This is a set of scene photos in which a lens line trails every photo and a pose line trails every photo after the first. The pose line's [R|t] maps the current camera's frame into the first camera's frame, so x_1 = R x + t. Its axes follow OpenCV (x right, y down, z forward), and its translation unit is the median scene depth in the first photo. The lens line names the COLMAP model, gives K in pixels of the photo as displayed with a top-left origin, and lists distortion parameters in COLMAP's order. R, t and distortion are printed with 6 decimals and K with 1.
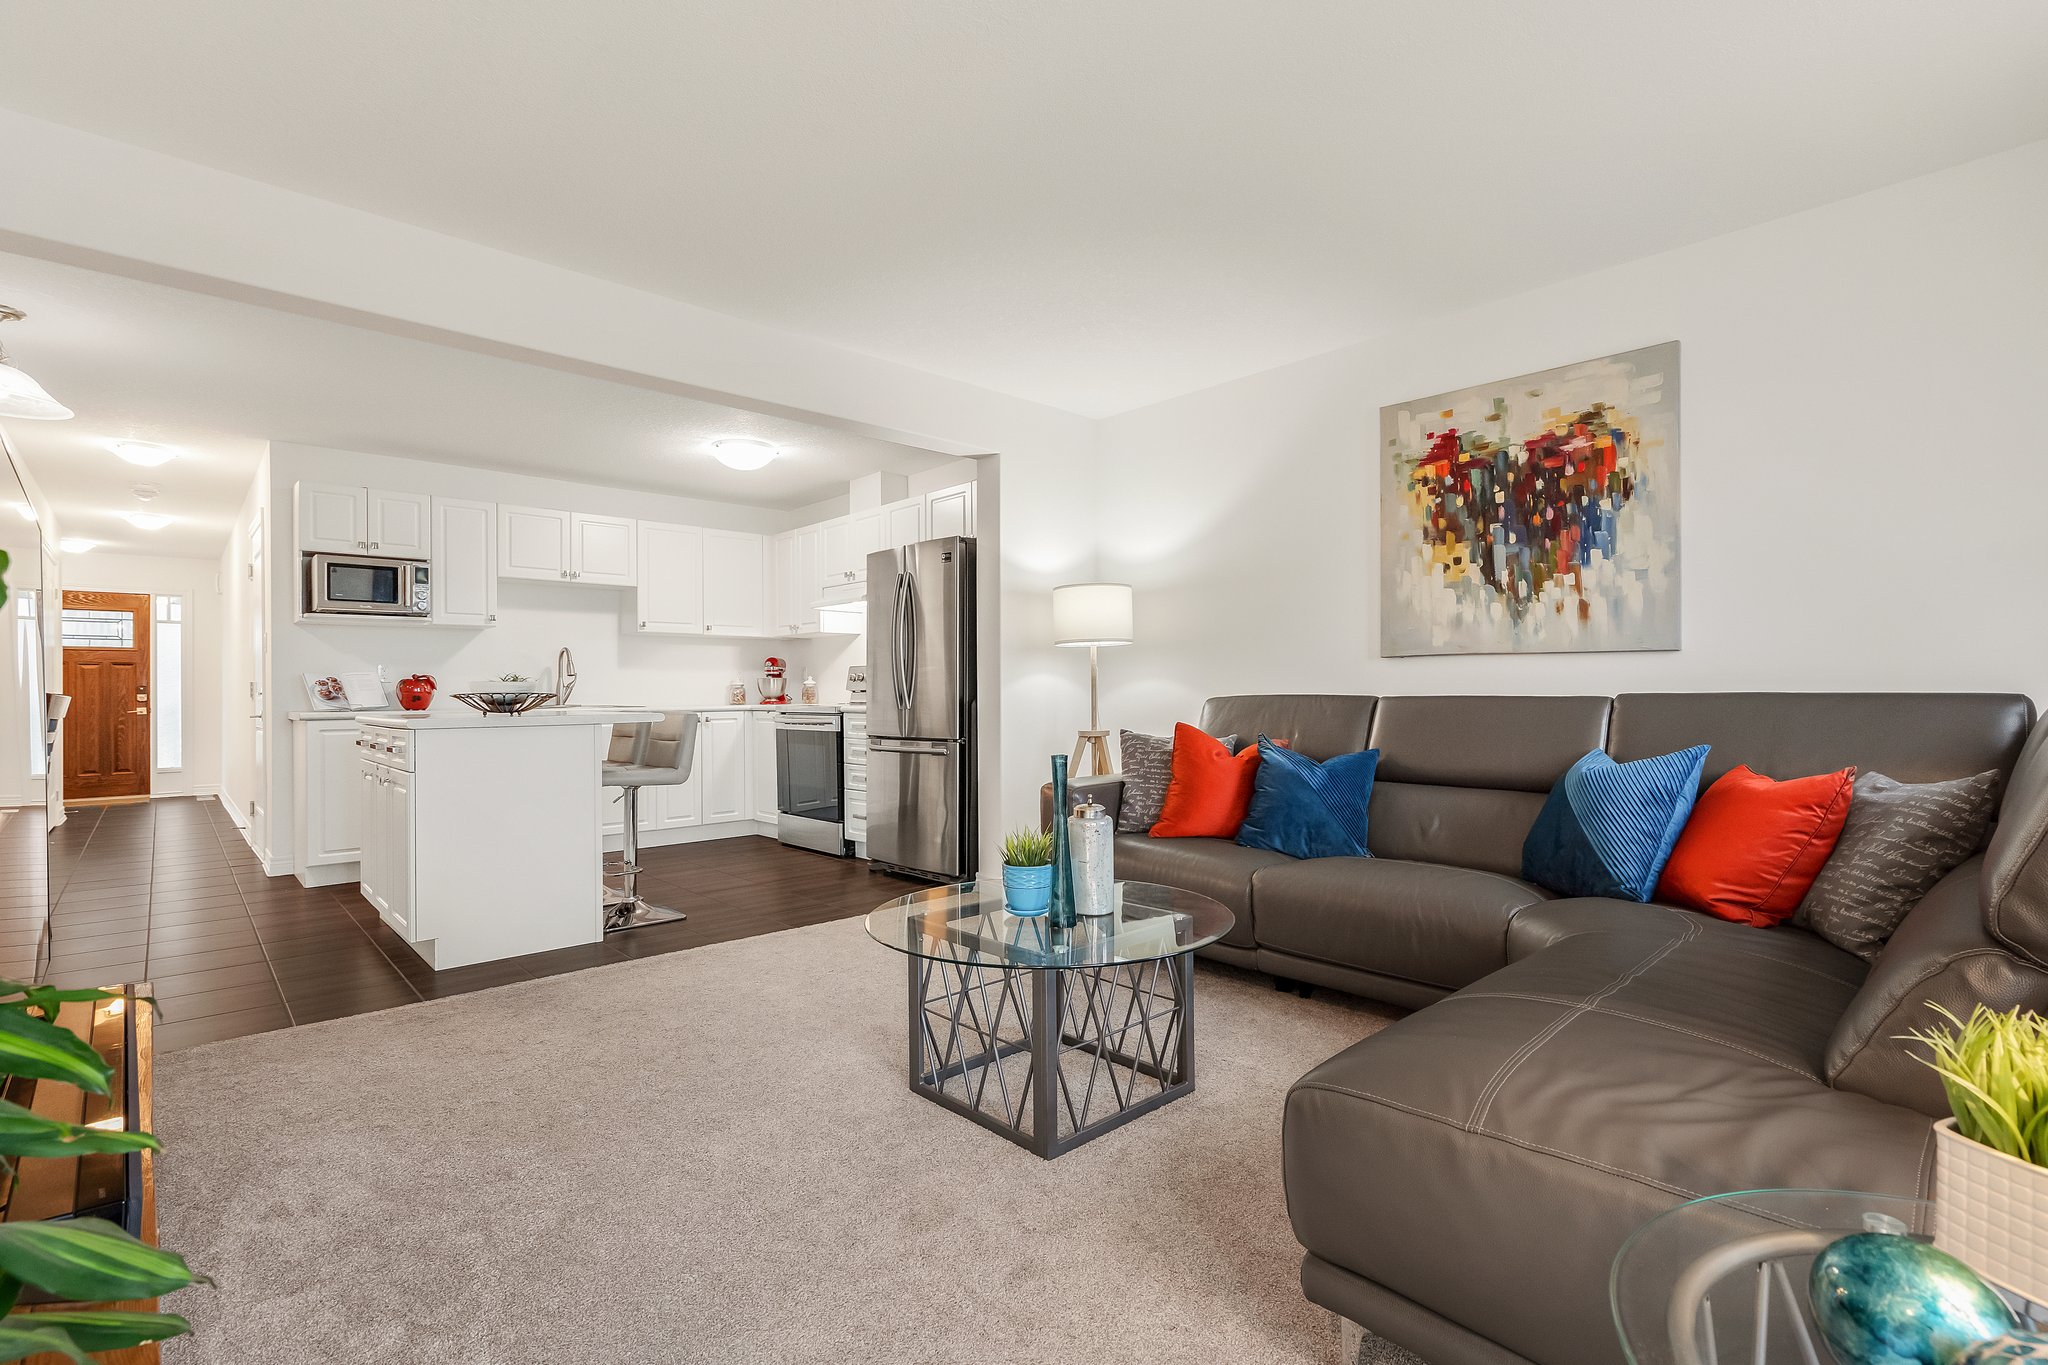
lens RADIAL K [[936.1, 0, 1027.7], [0, 936.1, 685.5], [0, 0, 1]] dist [0.001981, 0.000666]
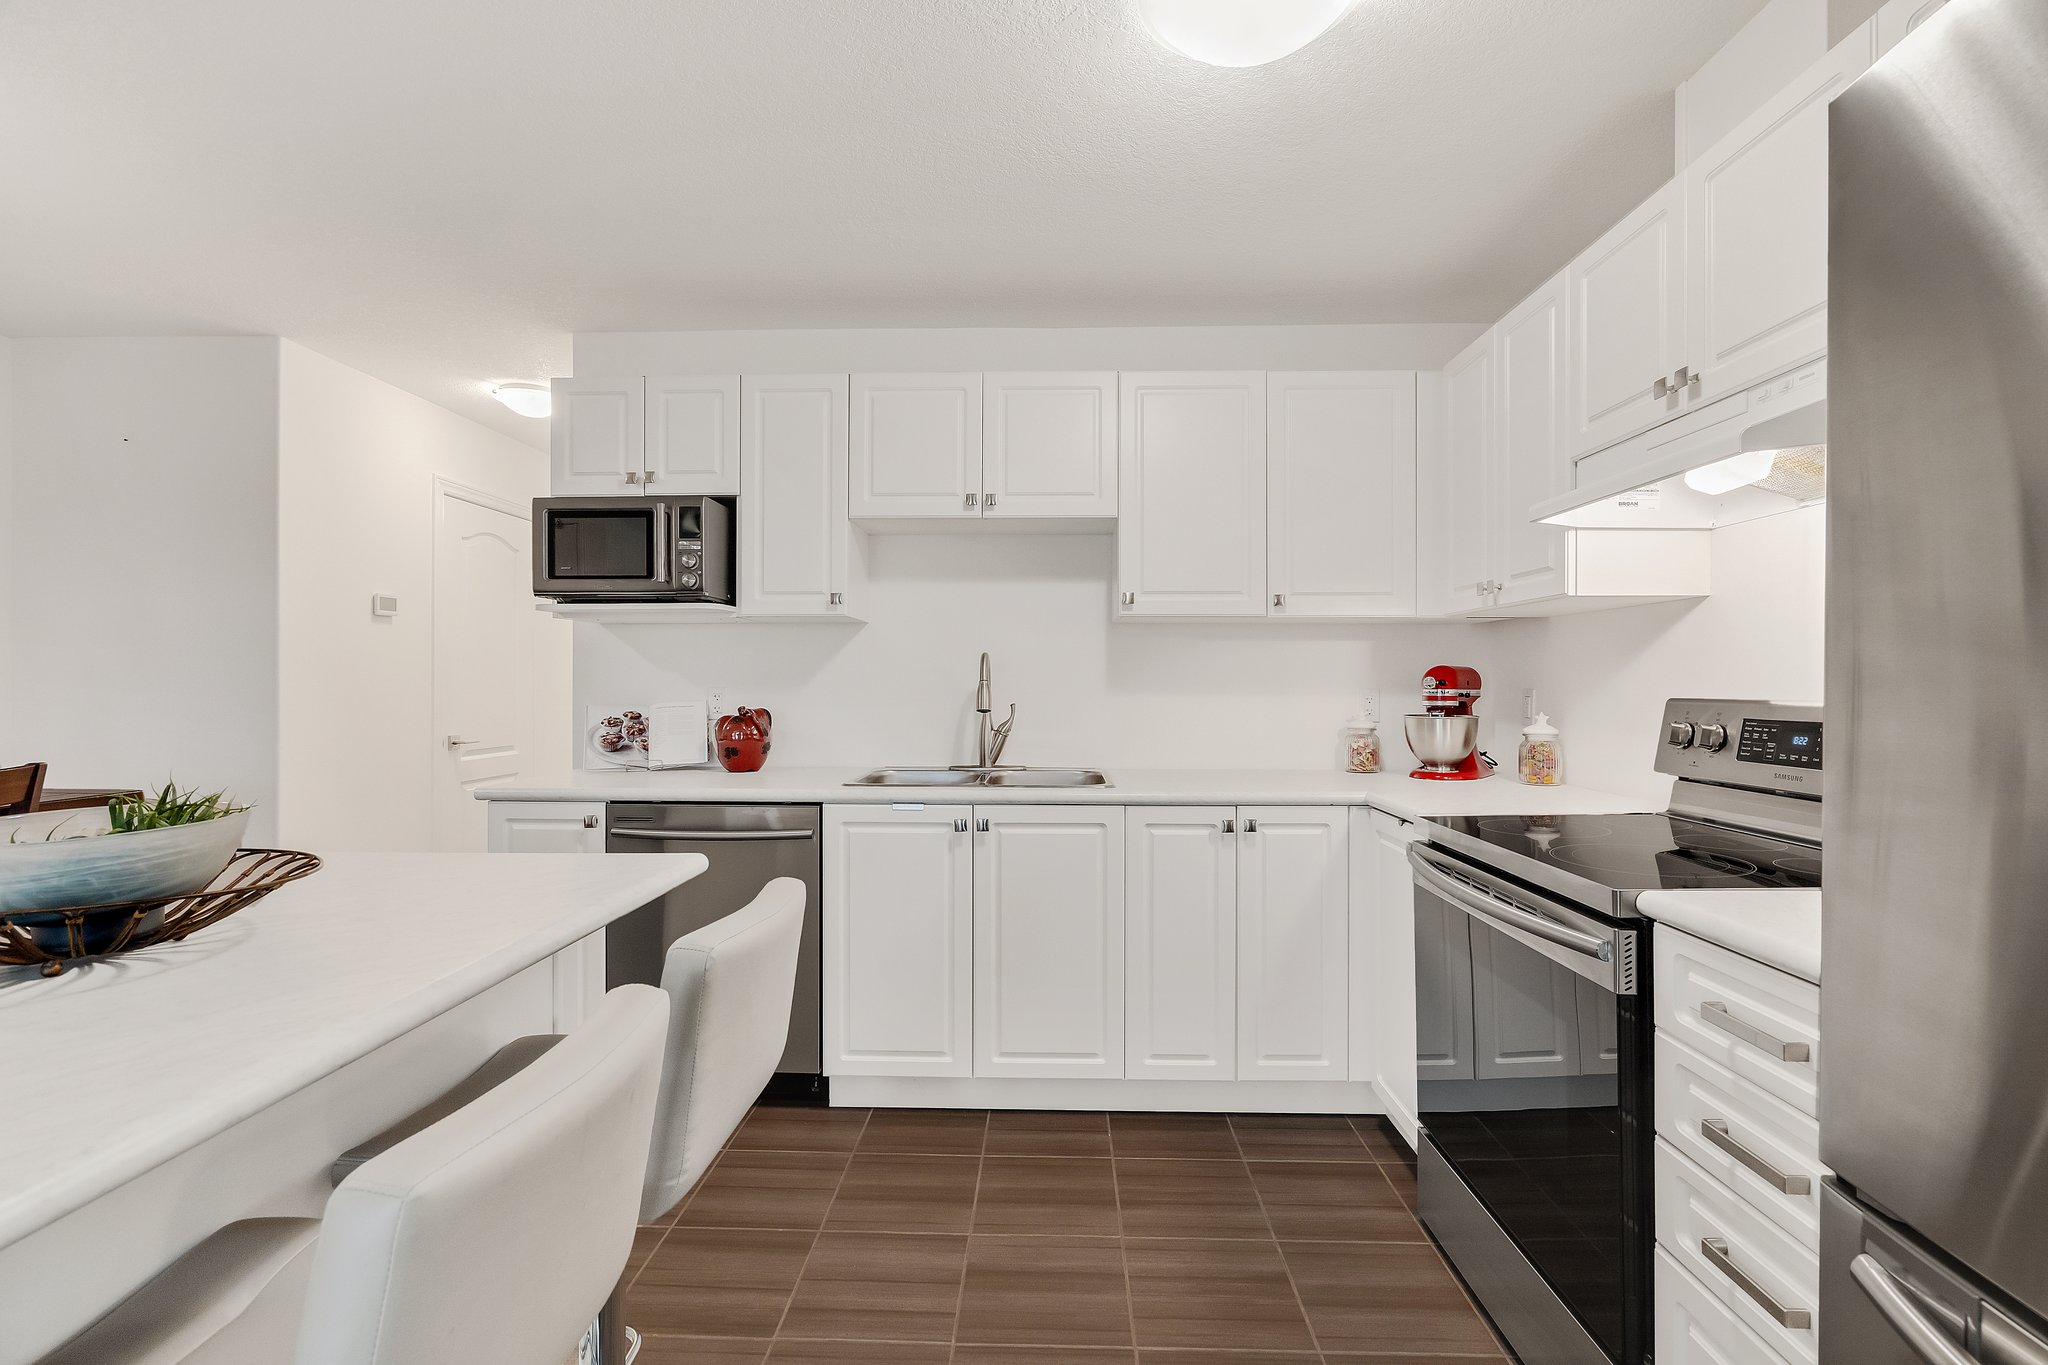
lens RADIAL K [[936.1, 0, 1028.3], [0, 936.1, 676.0], [0, 0, 1]] dist [0.001981, 0.000666]
pose [[0.718484, 0.003214, -0.695537, -0.129014], [-0.003058, 0.999994, 0.001461, -0.028239], [0.695537, 0.001077, 0.718489, 0.637768]]
